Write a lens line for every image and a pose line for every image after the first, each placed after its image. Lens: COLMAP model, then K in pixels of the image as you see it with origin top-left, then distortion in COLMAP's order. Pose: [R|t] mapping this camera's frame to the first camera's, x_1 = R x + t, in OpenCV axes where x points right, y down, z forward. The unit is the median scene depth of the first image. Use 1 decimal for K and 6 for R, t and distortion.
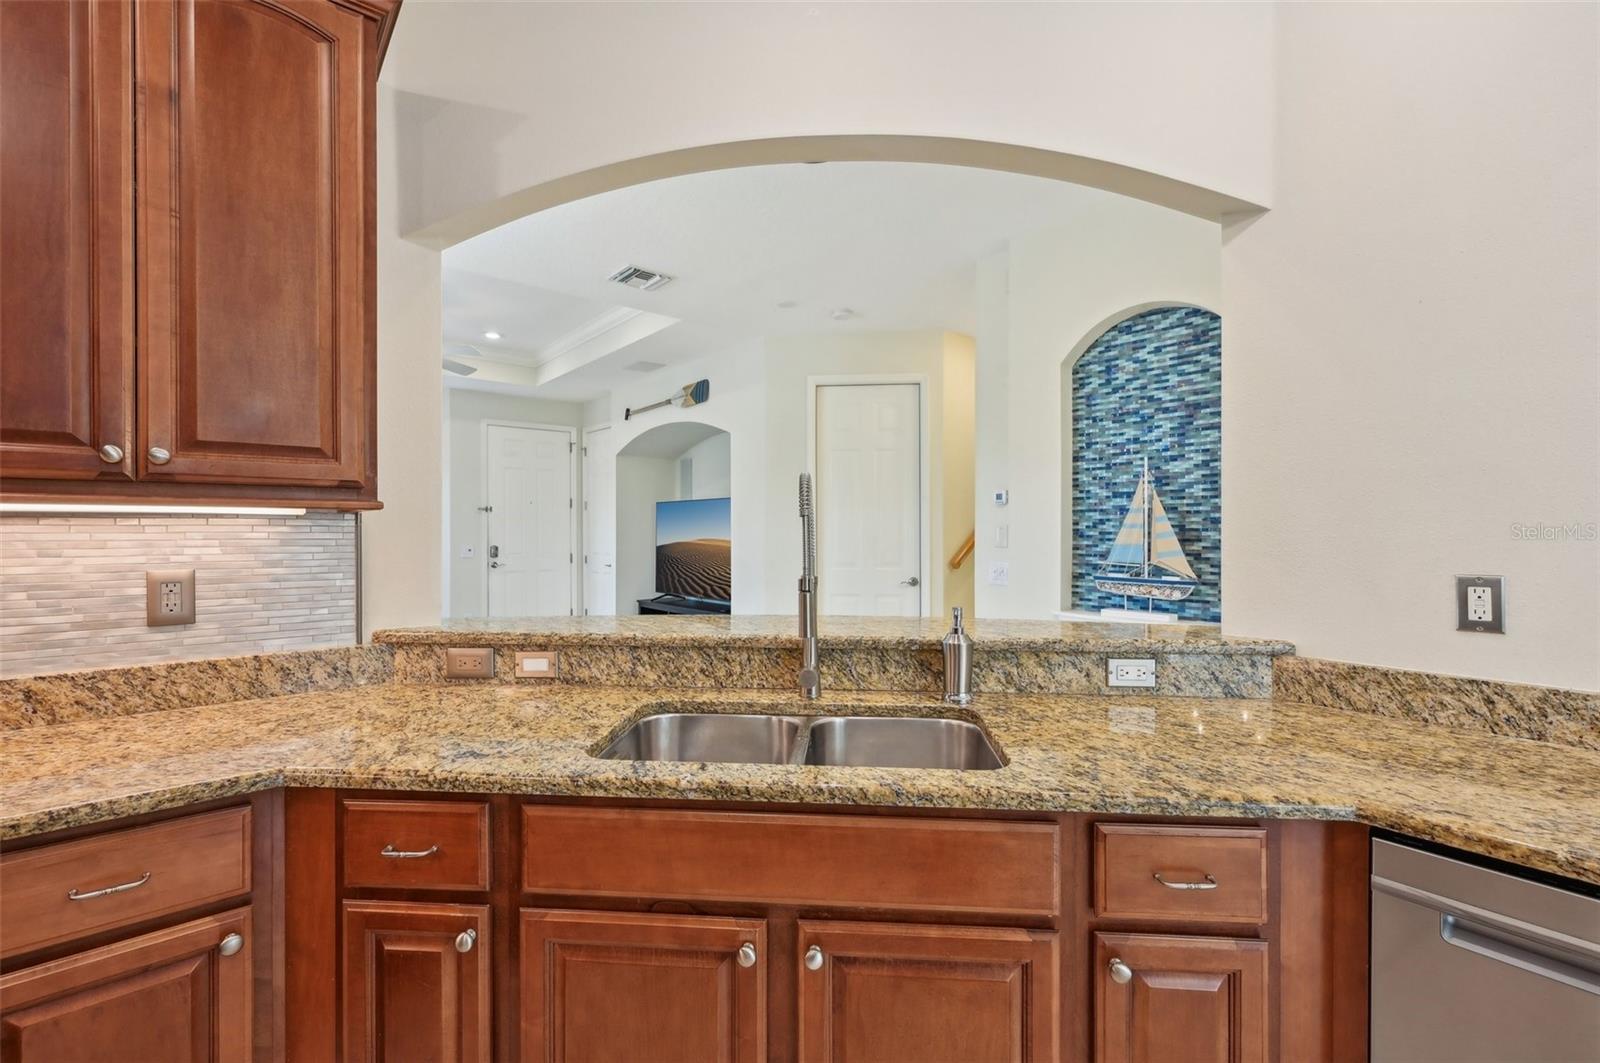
lens RADIAL K [[684.9, 0, 800.2], [0, 684.9, 532.7], [0, 0, 1]] dist [-0.001133, 0.000304]
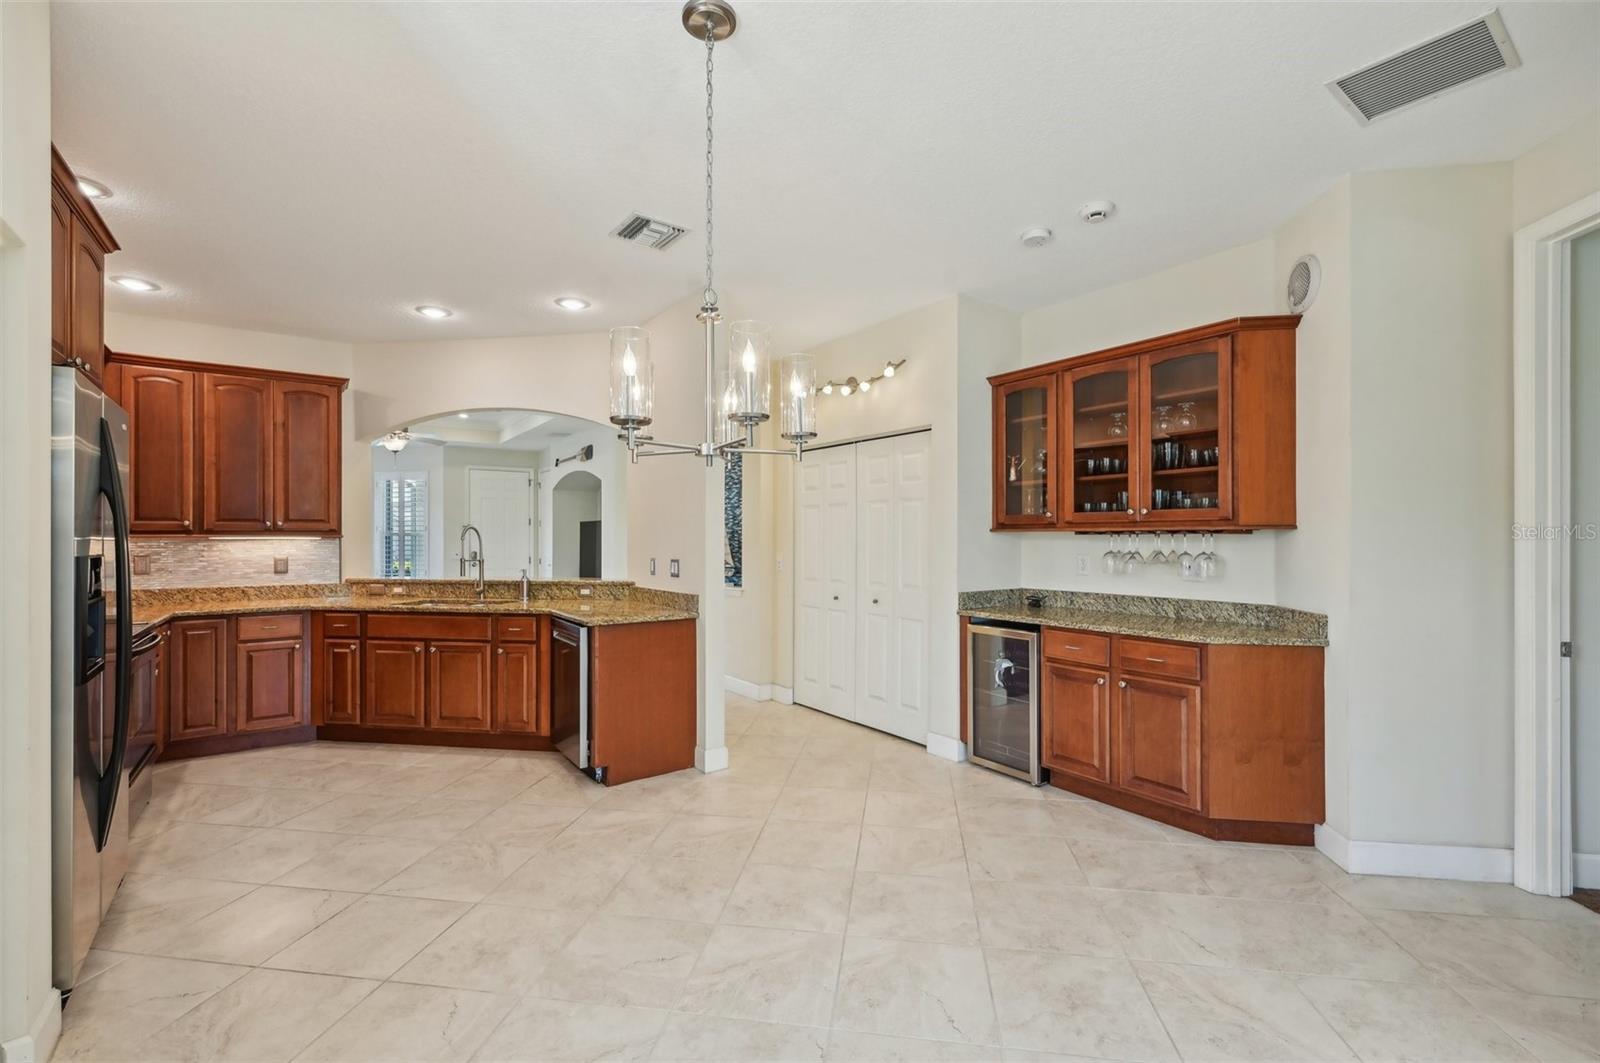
lens RADIAL K [[684.9, 0, 798.6], [0, 684.9, 538.2], [0, 0, 1]] dist [-0.001133, 0.000304]
pose [[0.997370, -0.001017, -0.072471, 1.736233], [0.000720, 0.999991, -0.004116, -0.015214], [0.072474, 0.004053, 0.997362, -2.026949]]
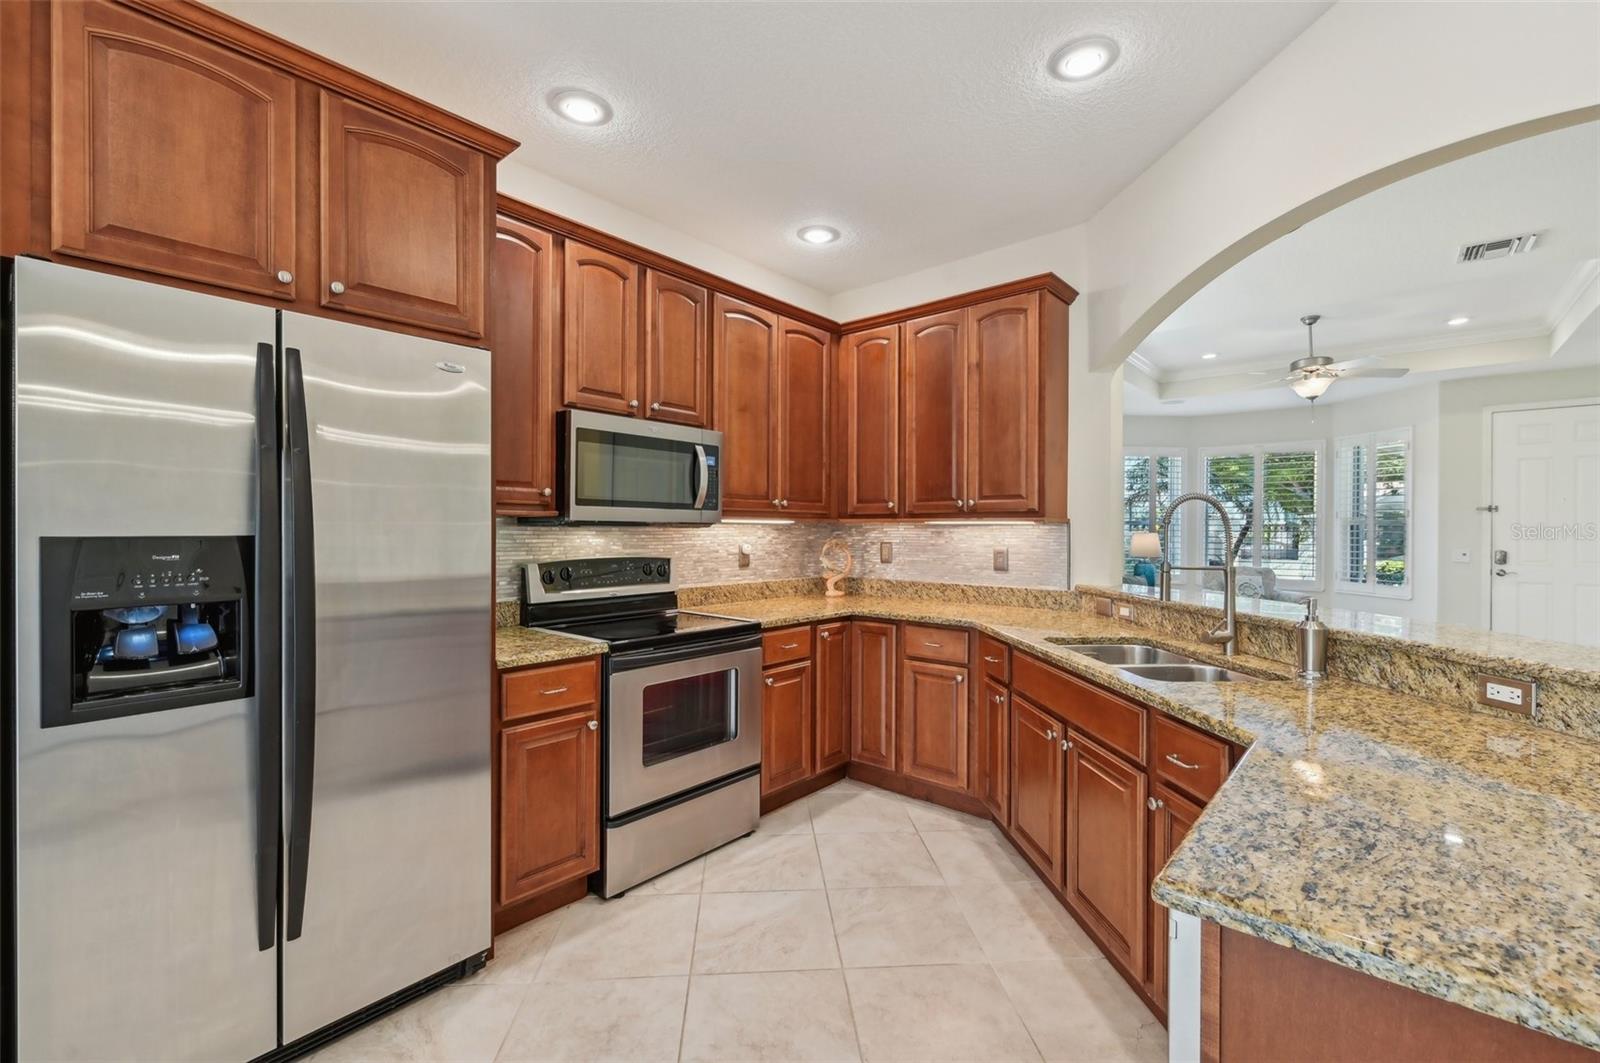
lens RADIAL K [[684.9, 0, 801.8], [0, 684.9, 532.3], [0, 0, 1]] dist [-0.001133, 0.000304]
pose [[0.160122, 0.006167, -0.987078, 1.312967], [-0.008646, 0.999951, 0.004845, -0.004126], [0.987059, 0.007758, 0.160168, -0.064134]]
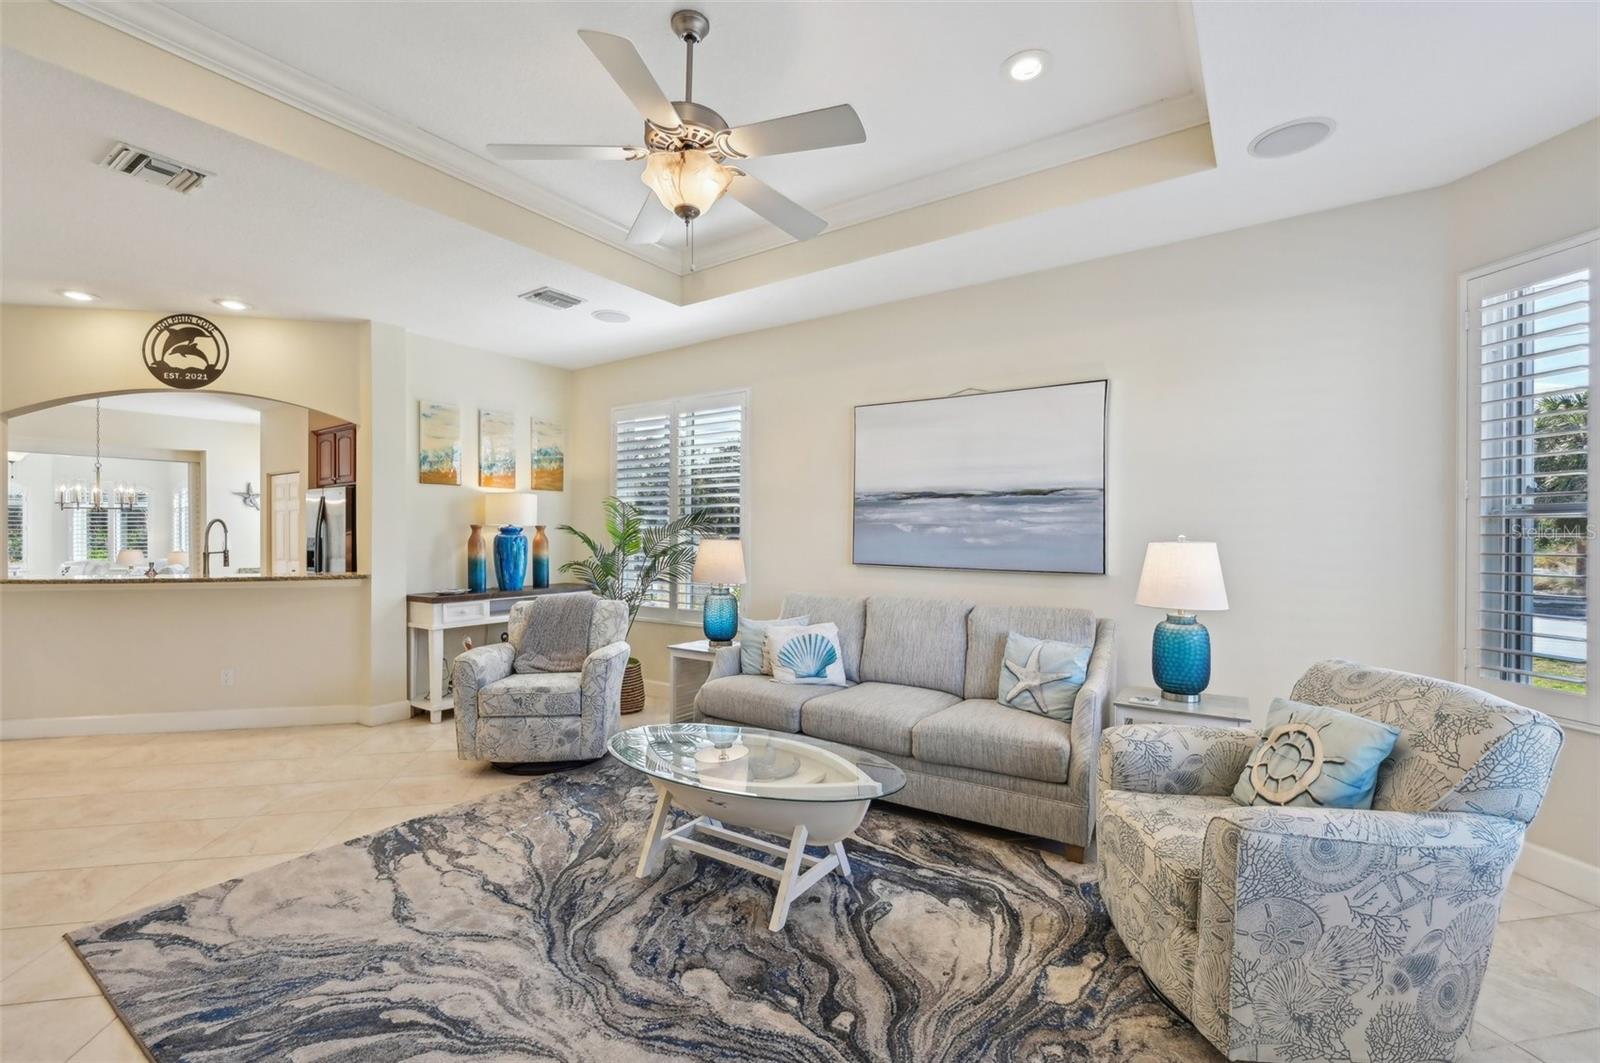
lens RADIAL K [[684.9, 0, 792.9], [0, 684.9, 537.5], [0, 0, 1]] dist [-0.001133, 0.000304]
pose [[-0.962797, -0.000175, -0.270227, -1.705962], [-0.001698, 0.999984, 0.005400, -0.019695], [0.270221, 0.005658, -0.962782, 4.799285]]
